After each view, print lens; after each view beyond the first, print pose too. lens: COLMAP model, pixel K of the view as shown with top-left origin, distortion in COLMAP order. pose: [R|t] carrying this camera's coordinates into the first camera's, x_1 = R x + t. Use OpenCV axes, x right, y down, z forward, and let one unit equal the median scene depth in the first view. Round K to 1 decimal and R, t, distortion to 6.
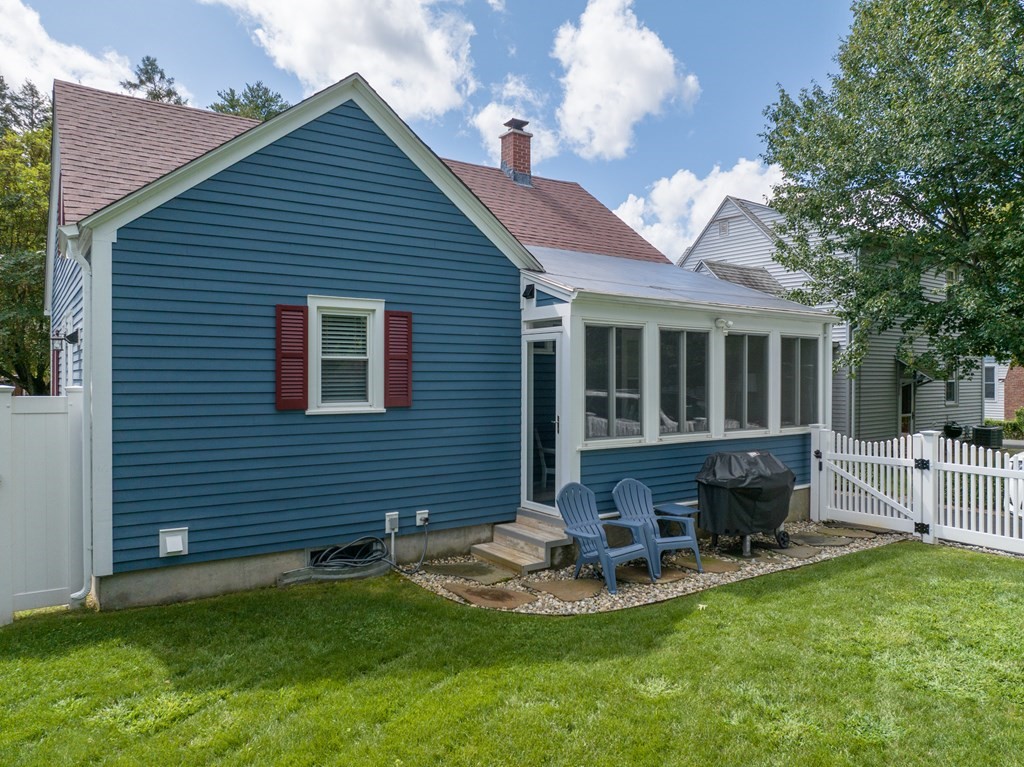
lens RADIAL K [[723.1, 0, 512.0], [0, 723.1, 383.5], [0, 0, 1]] dist [-0.021941, 0.003769]
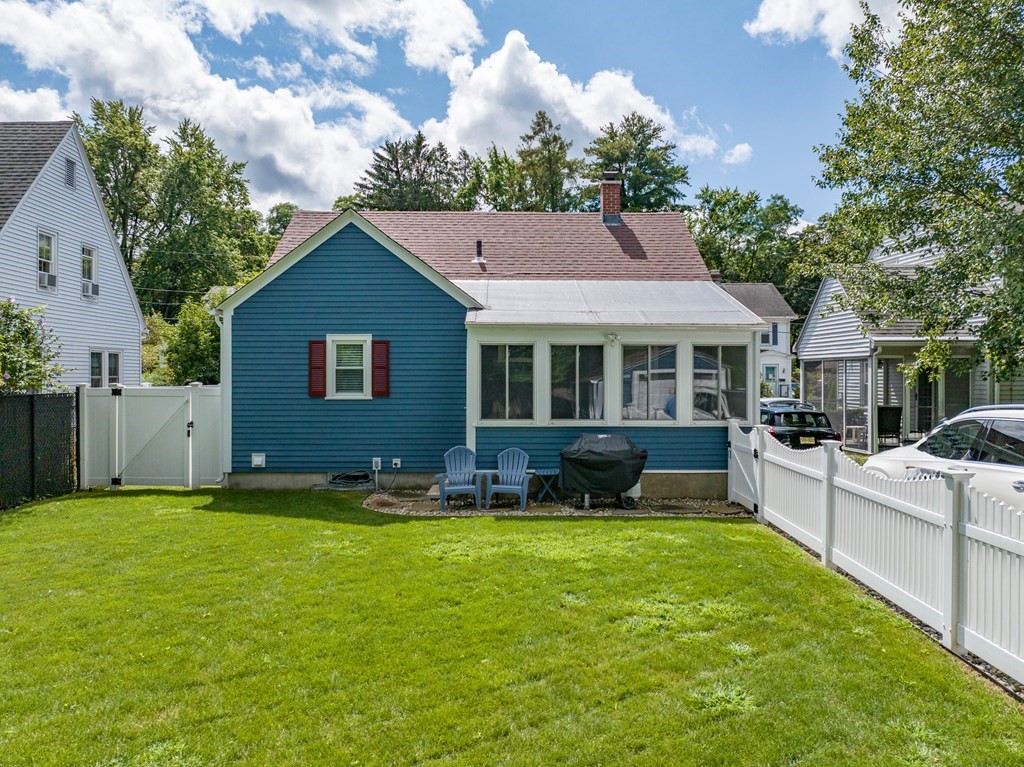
lens RADIAL K [[723.1, 0, 512.0], [0, 723.1, 383.5], [0, 0, 1]] dist [-0.021941, 0.003769]
pose [[0.831906, 0.002494, -0.554911, 1.035263], [-0.003413, 0.999994, -0.000621, 0.002071], [0.554907, 0.002410, 0.831909, -0.243894]]
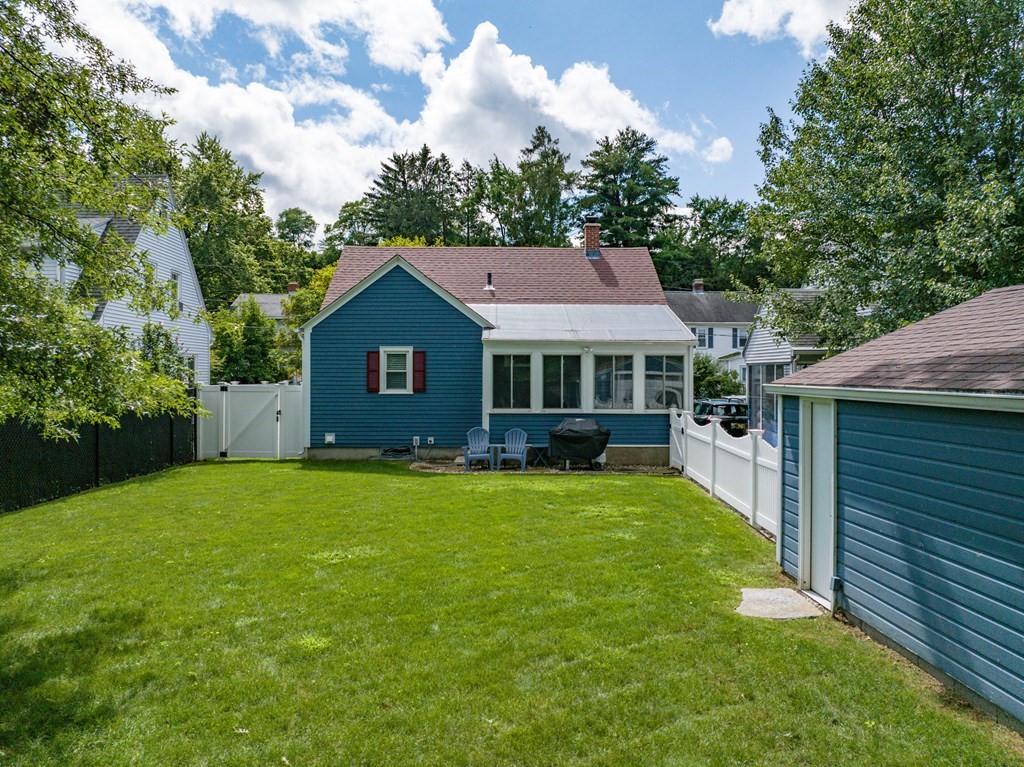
lens RADIAL K [[723.1, 0, 512.0], [0, 723.1, 383.5], [0, 0, 1]] dist [-0.021941, 0.003769]
pose [[0.831971, 0.004236, -0.554802, 1.375347], [-0.004841, 0.999988, 0.000376, 0.003004], [0.554797, 0.002373, 0.831982, -0.771820]]
